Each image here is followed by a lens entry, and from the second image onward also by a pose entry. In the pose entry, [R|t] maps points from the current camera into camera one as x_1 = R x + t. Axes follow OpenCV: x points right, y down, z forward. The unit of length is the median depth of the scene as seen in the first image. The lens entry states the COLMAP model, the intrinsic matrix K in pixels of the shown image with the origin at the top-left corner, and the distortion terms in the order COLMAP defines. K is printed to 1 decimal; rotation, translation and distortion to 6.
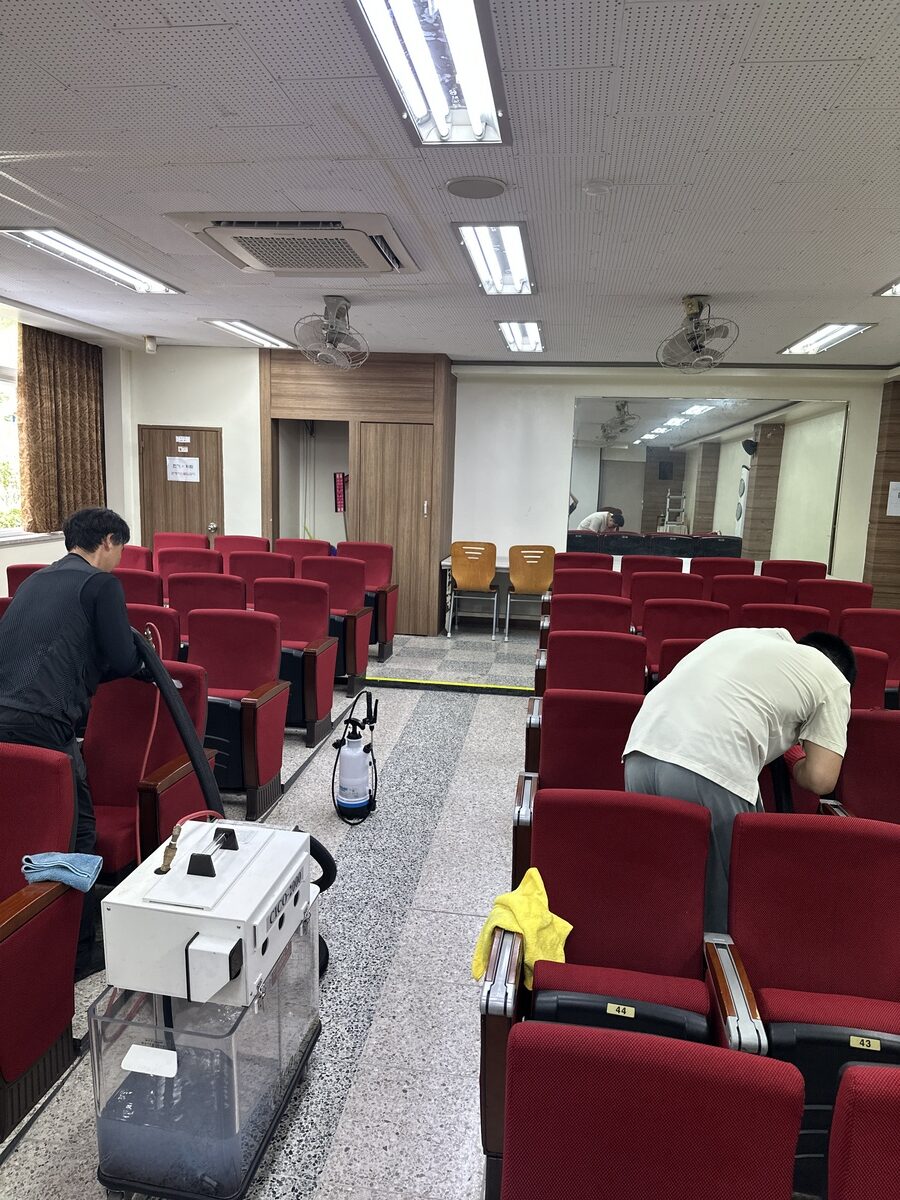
lens RADIAL K [[828.3, 0, 455.0], [0, 828.3, 601.9], [0, 0, 1]] dist [0.031182, -0.053782]
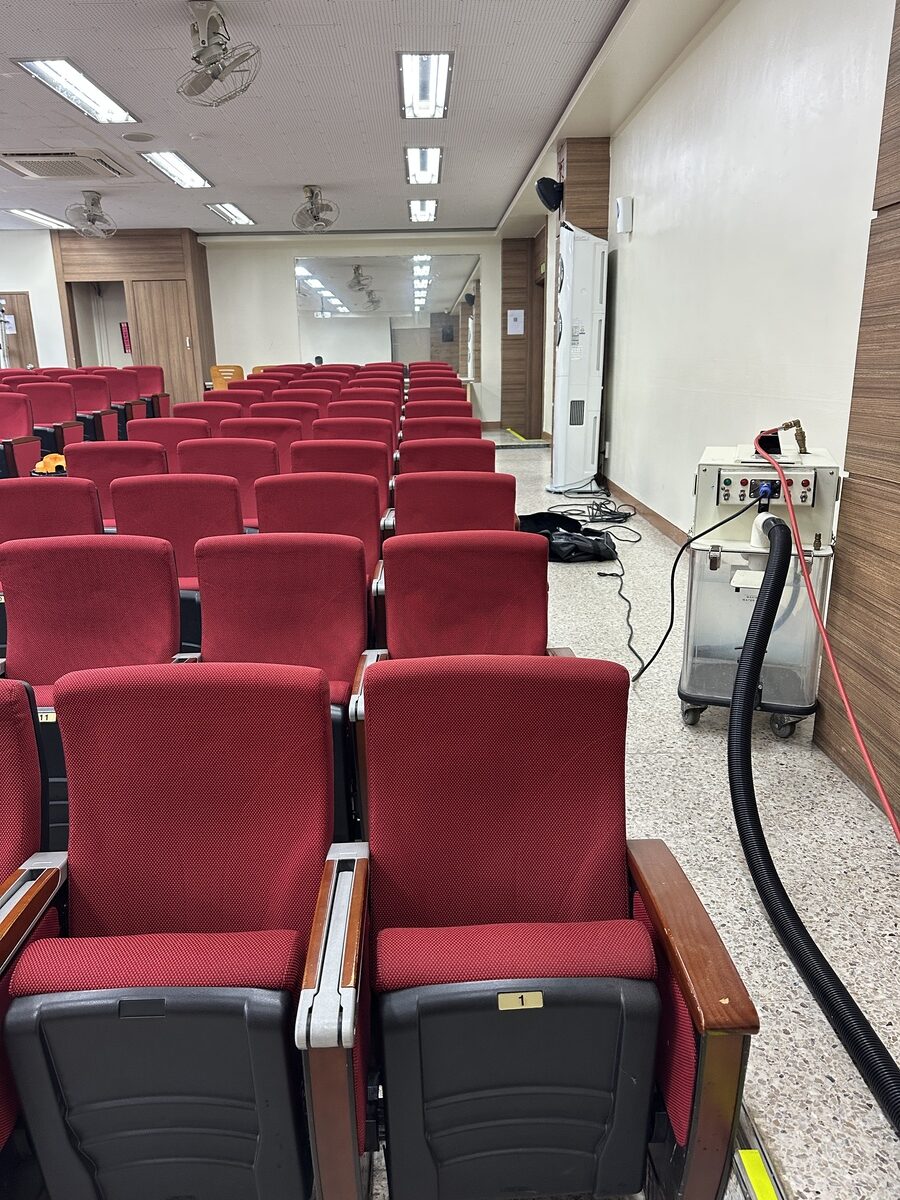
lens RADIAL K [[828.3, 0, 442.2], [0, 828.3, 608.7], [0, 0, 1]] dist [0.031182, -0.053782]
pose [[0.985692, -0.095281, 0.139041, 0.152357], [0.075499, 0.987097, 0.141206, 0.167260], [-0.150702, -0.128688, 0.980168, -0.516959]]
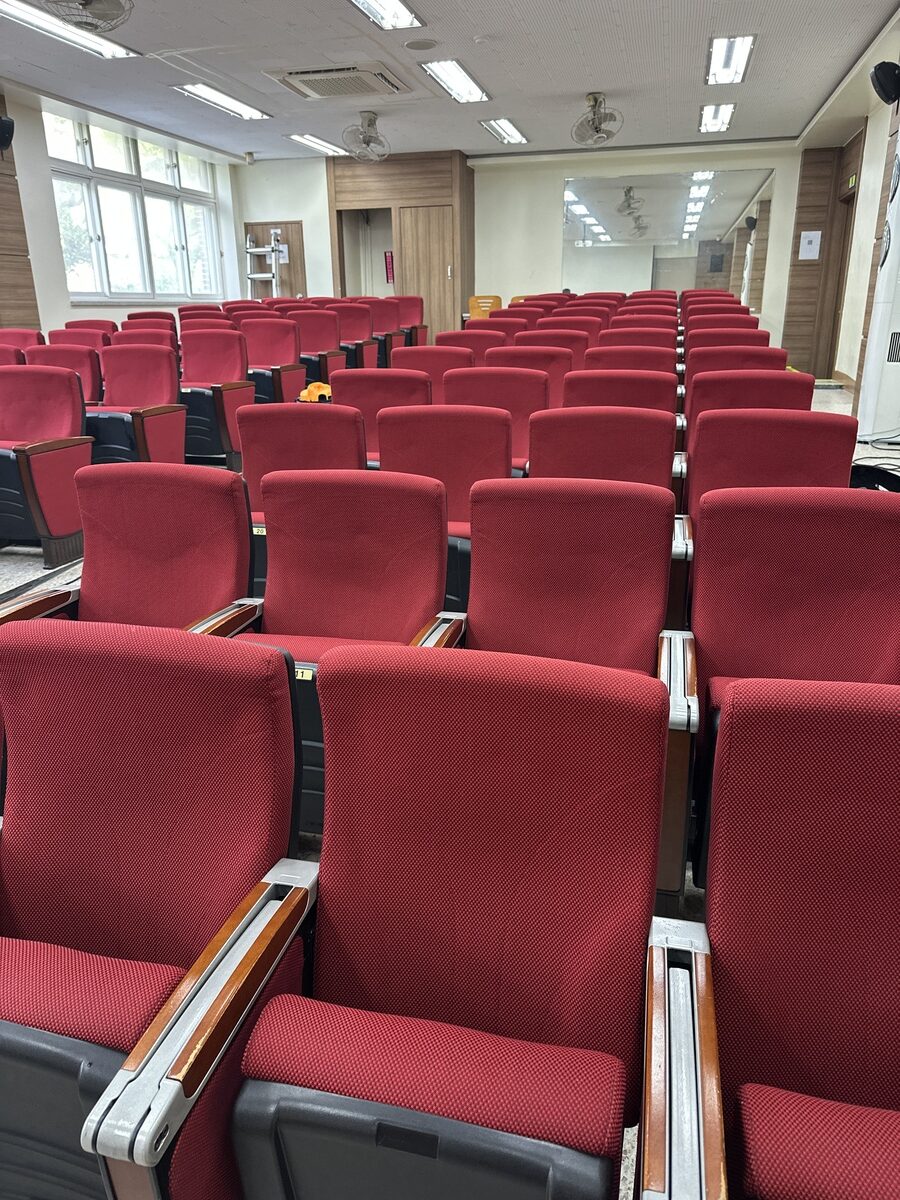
lens RADIAL K [[828.3, 0, 462.1], [0, 828.3, 591.3], [0, 0, 1]] dist [0.031182, -0.053782]
pose [[0.994017, -0.014812, -0.108218, 0.127928], [0.033997, 0.983505, 0.177656, 0.165773], [0.103802, -0.180272, 0.978124, -0.449828]]
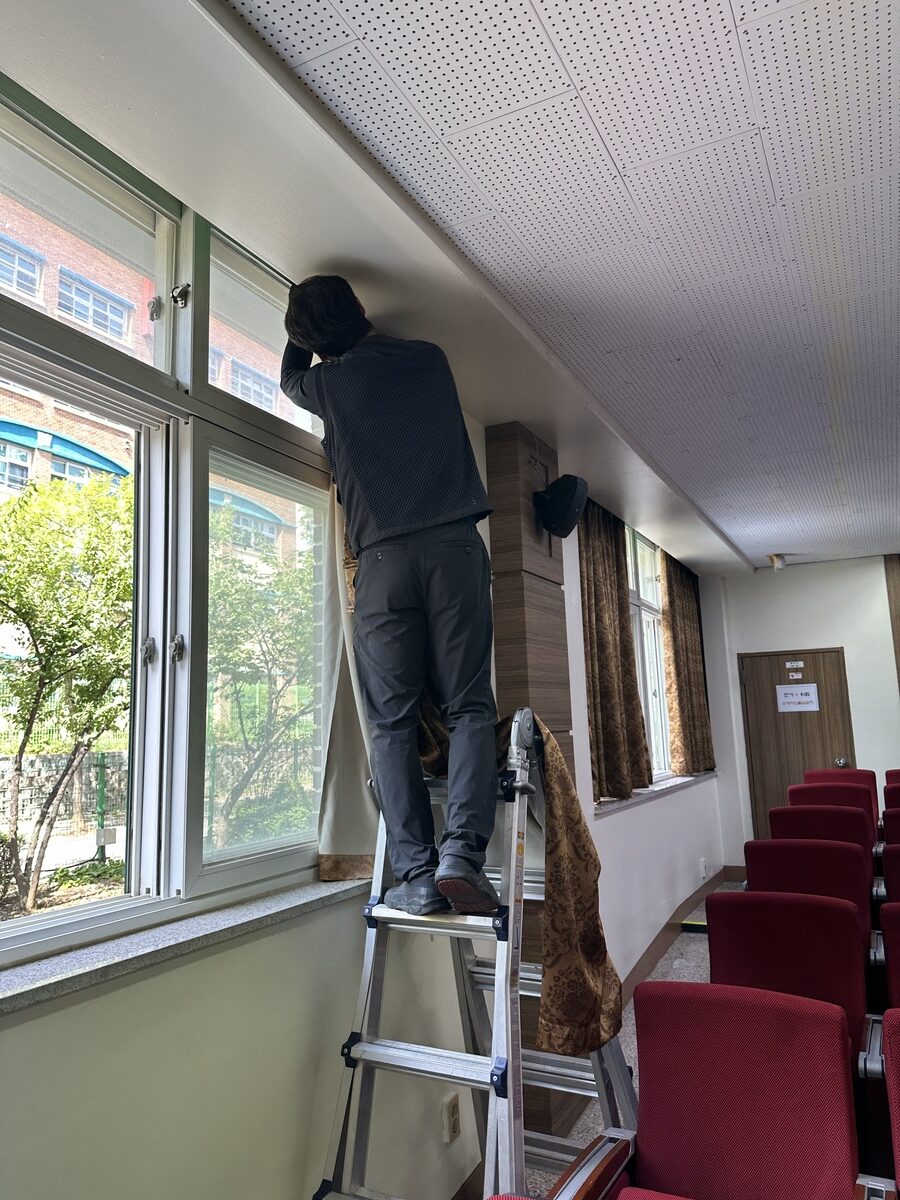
lens RADIAL K [[828.3, 0, 451.4], [0, 828.3, 603.0], [0, 0, 1]] dist [0.031182, -0.053782]
pose [[0.937624, -0.117211, -0.327296, -0.391303], [0.012710, 0.952378, -0.304653, 0.009035], [0.347418, 0.281490, 0.894463, 0.058485]]
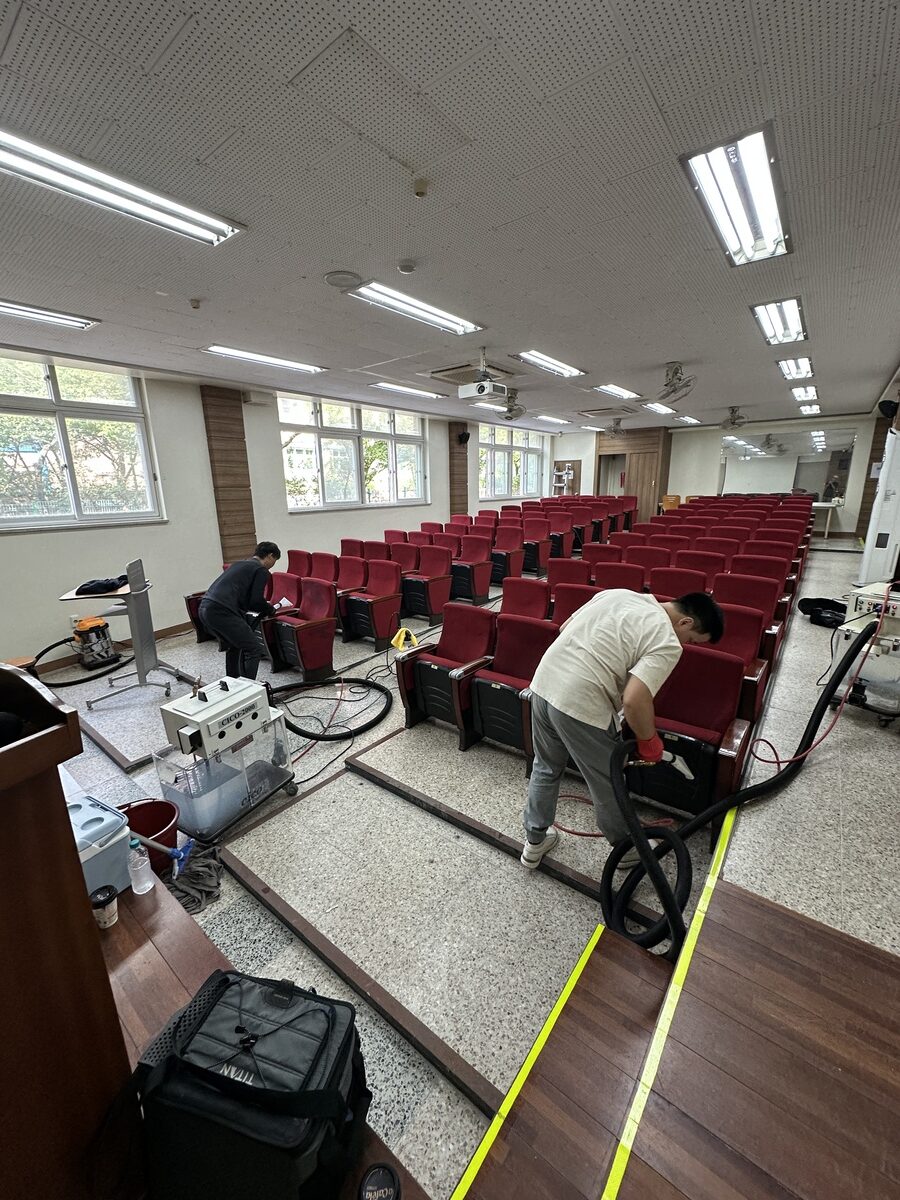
lens RADIAL K [[480.4, 0, 449.1], [0, 480.4, 598.0], [0, 0, 1]] dist [0.002415, 0.000227]
pose [[0.859848, 0.068627, -0.505917, 0.217222], [-0.025980, 0.995522, 0.090887, 0.140089], [0.509888, -0.065005, 0.857781, -0.754022]]
